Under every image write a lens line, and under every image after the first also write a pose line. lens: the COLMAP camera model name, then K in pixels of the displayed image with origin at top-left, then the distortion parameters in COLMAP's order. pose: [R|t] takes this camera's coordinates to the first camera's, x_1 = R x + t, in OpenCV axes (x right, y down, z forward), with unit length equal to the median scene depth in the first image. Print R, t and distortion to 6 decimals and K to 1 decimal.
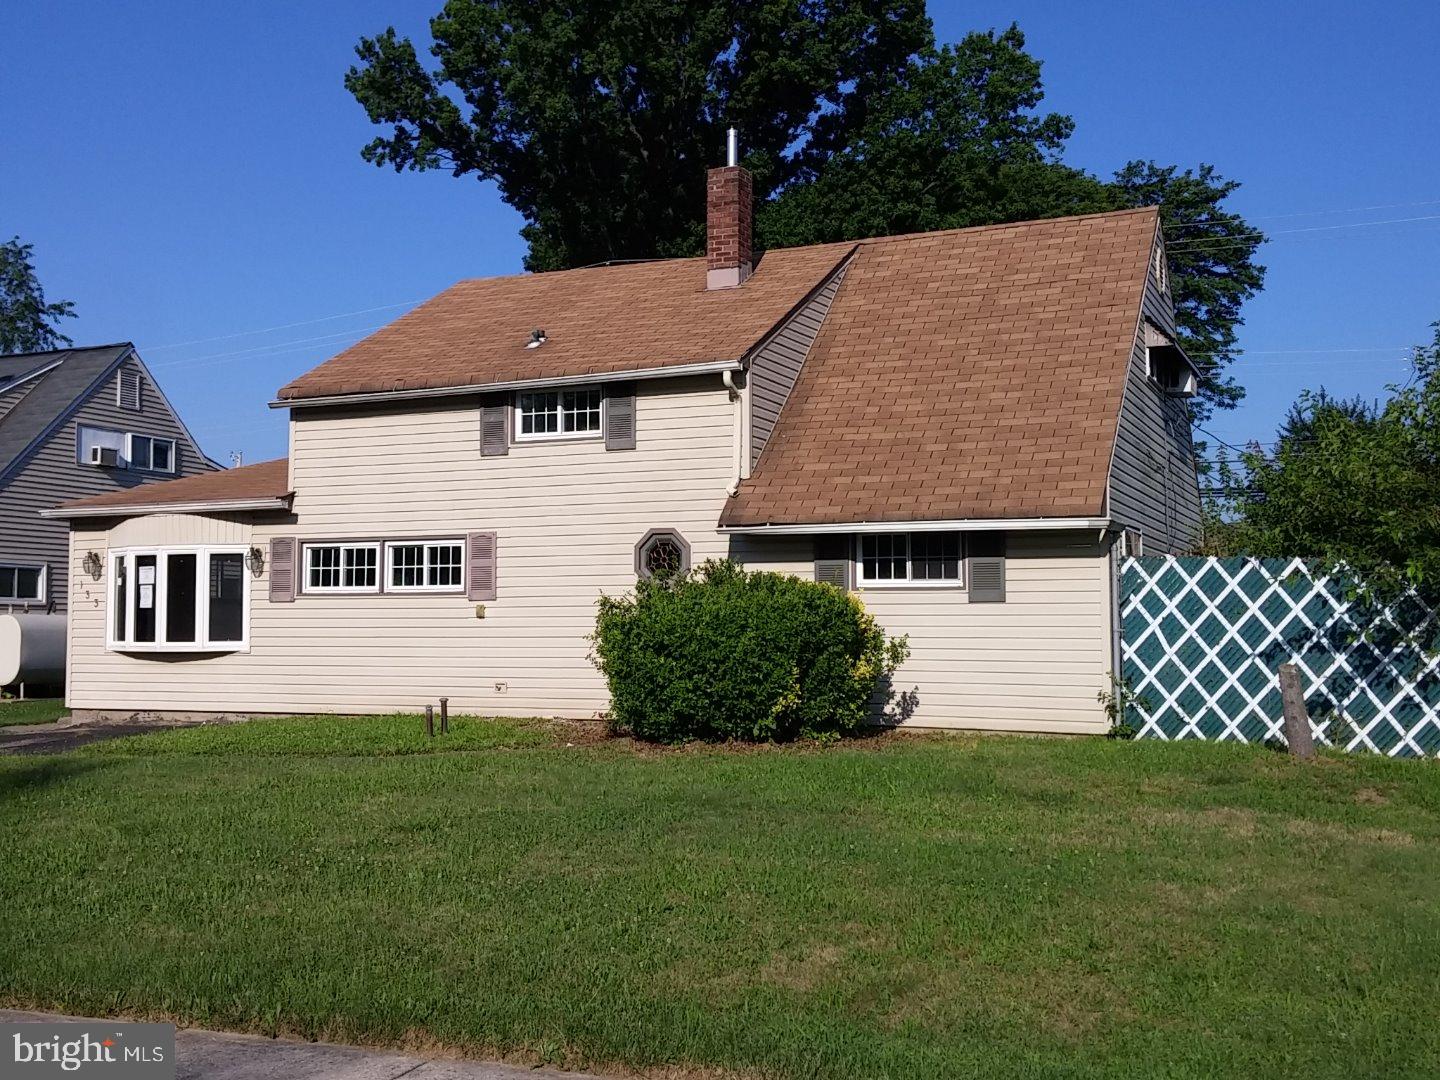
lens RADIAL K [[1568.1, 0, 720.0], [0, 1568.1, 540.0], [0, 0, 1]] dist [0.066296, -0.038252]
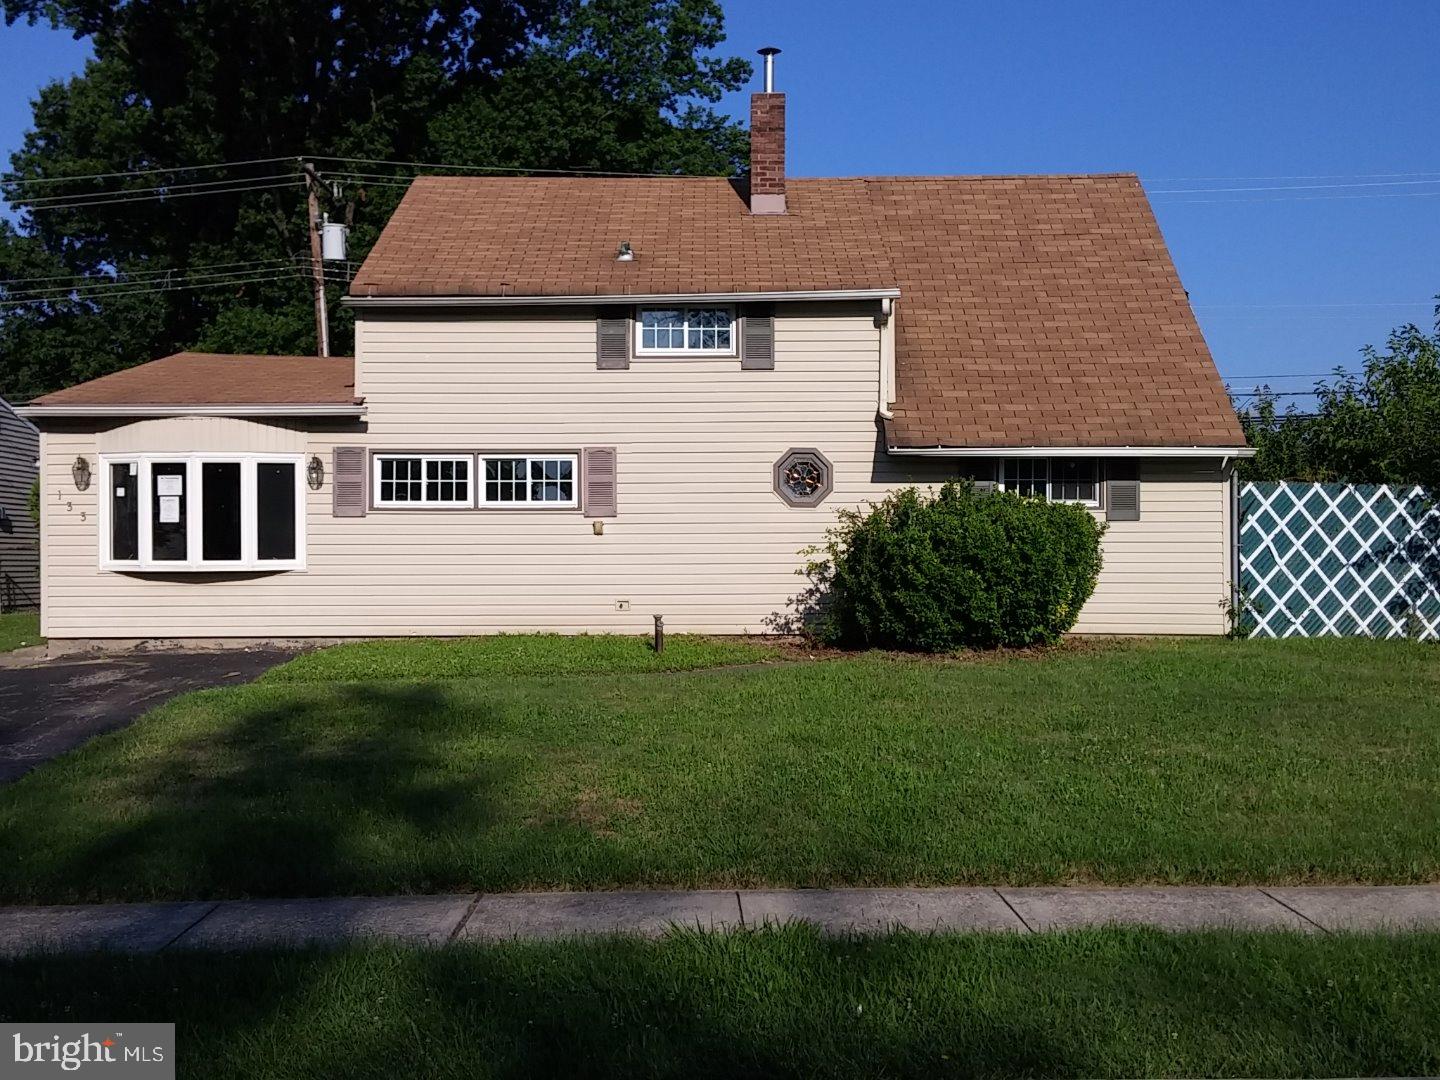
lens RADIAL K [[1568.1, 0, 720.0], [0, 1568.1, 540.0], [0, 0, 1]] dist [0.066296, -0.038252]
pose [[0.916395, 0.001075, 0.400275, -0.474615], [-0.020039, 0.998866, 0.043196, 0.009110], [-0.399774, -0.047605, 0.915377, 0.071397]]
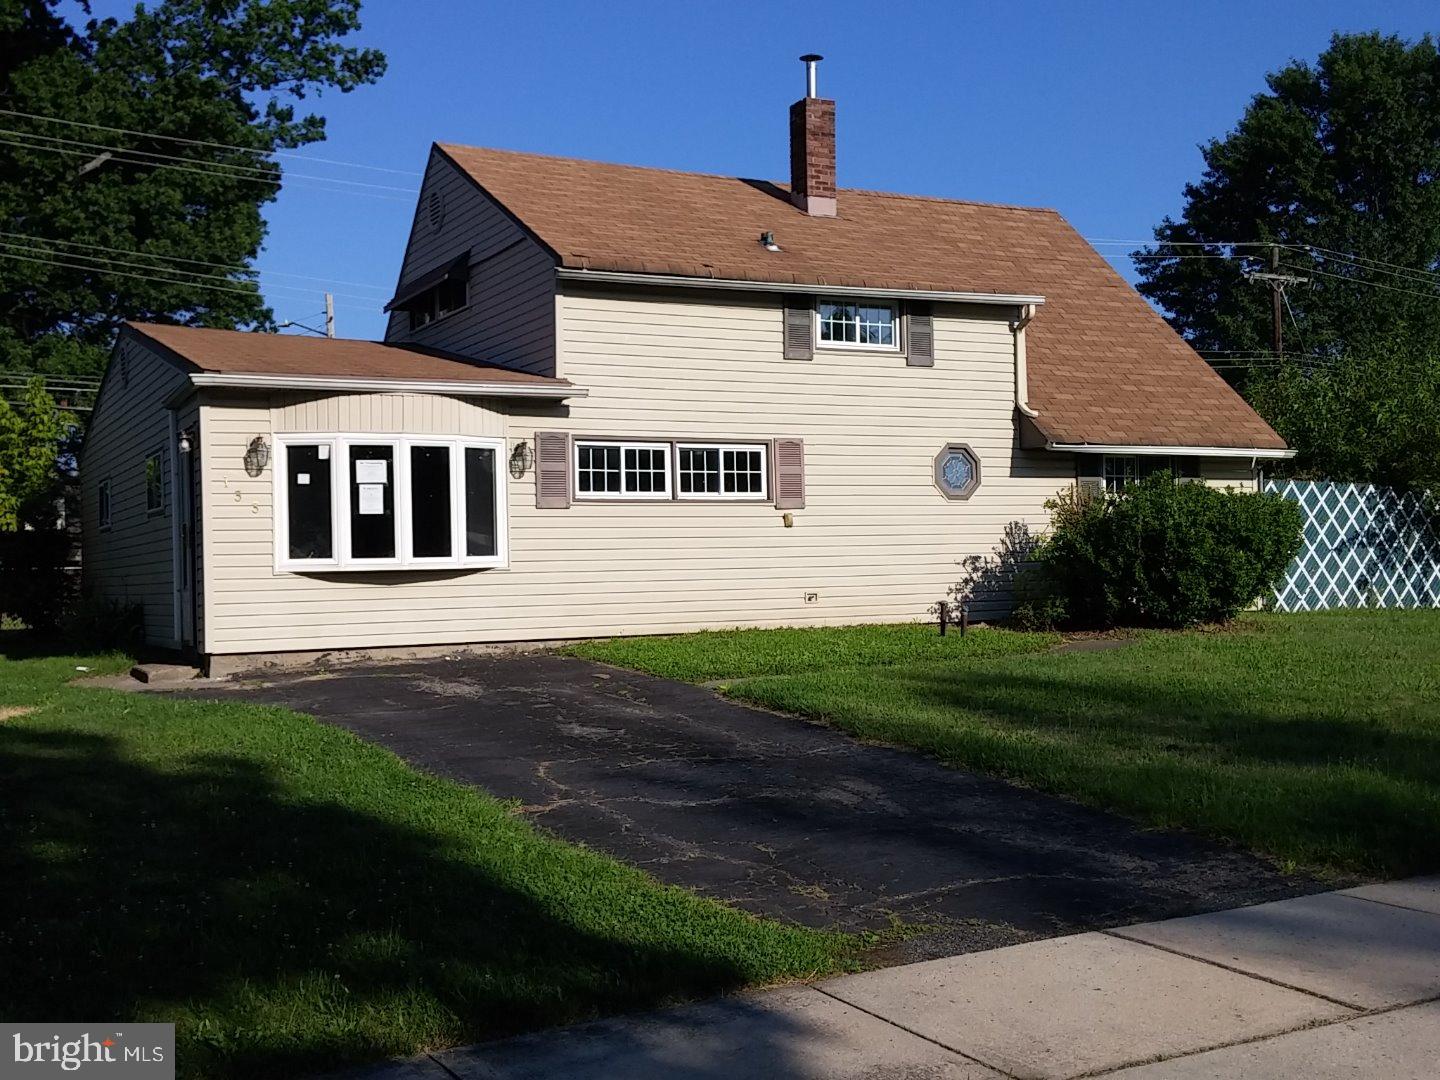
lens RADIAL K [[1568.1, 0, 720.0], [0, 1568.1, 540.0], [0, 0, 1]] dist [0.066296, -0.038252]
pose [[0.632596, 0.002400, 0.774478, -0.924817], [-0.021200, 0.999674, 0.014219, 0.044791], [-0.774192, -0.025414, 0.632440, 0.421221]]
